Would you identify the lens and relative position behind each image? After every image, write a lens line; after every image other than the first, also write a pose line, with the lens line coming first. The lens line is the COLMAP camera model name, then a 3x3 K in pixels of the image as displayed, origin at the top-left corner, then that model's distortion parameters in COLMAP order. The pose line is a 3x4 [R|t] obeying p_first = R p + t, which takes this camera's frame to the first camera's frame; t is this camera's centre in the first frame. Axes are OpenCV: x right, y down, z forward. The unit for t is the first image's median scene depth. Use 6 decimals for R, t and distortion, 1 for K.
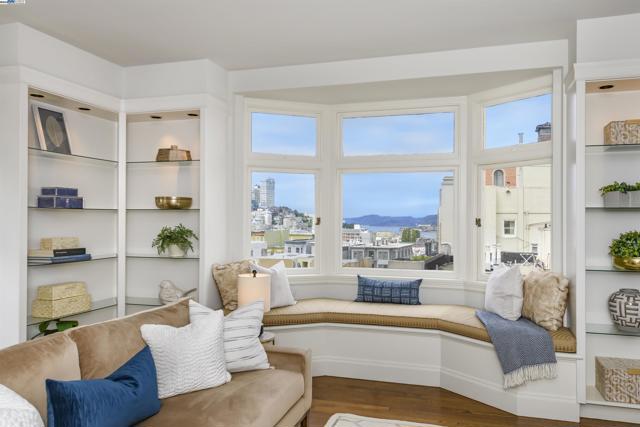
lens RADIAL K [[467.4, 0, 318.9], [0, 467.4, 217.0], [0, 0, 1]] dist [0.018542, 0.008144]
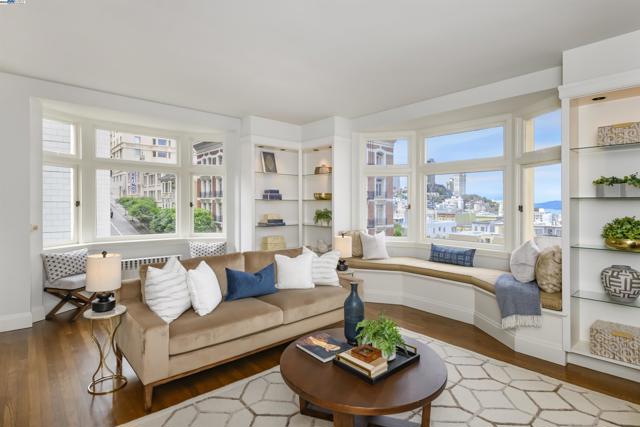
lens RADIAL K [[341.6, 0, 302.8], [0, 341.6, 200.3], [0, 0, 1]] dist [-0.004389, -0.006316]
pose [[0.813717, -0.003818, -0.581249, 0.441178], [0.000260, 0.999981, -0.006204, -0.006364], [0.581261, 0.004897, 0.813702, -0.140301]]
